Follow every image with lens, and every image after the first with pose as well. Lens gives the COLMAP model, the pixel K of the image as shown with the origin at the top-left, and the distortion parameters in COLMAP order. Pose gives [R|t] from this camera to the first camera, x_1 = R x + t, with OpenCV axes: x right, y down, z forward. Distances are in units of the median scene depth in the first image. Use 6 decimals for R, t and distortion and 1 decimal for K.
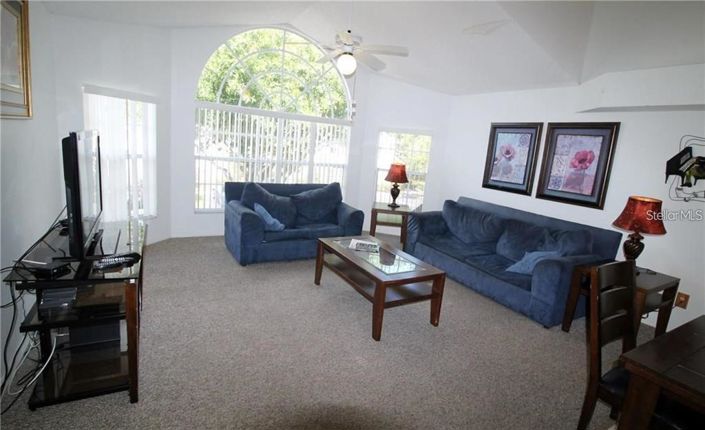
lens RADIAL K [[363.6, 0, 354.0], [0, 363.6, 212.3], [0, 0, 1]] dist [0.000069, -0.001203]
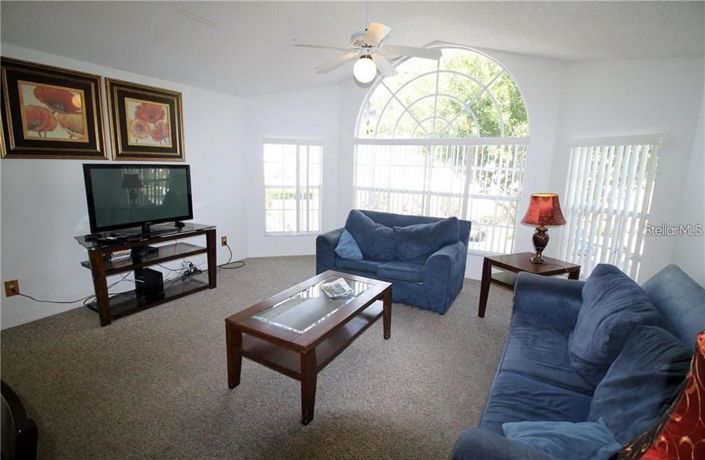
lens RADIAL K [[345.1, 0, 351.5], [0, 345.1, 223.8], [0, 0, 1]] dist [0.006827, -0.002143]
pose [[0.473694, 0.078850, -0.877153, 0.533535], [-0.140355, 0.990013, 0.013199, -0.050332], [0.869433, 0.116861, 0.480030, 0.489641]]
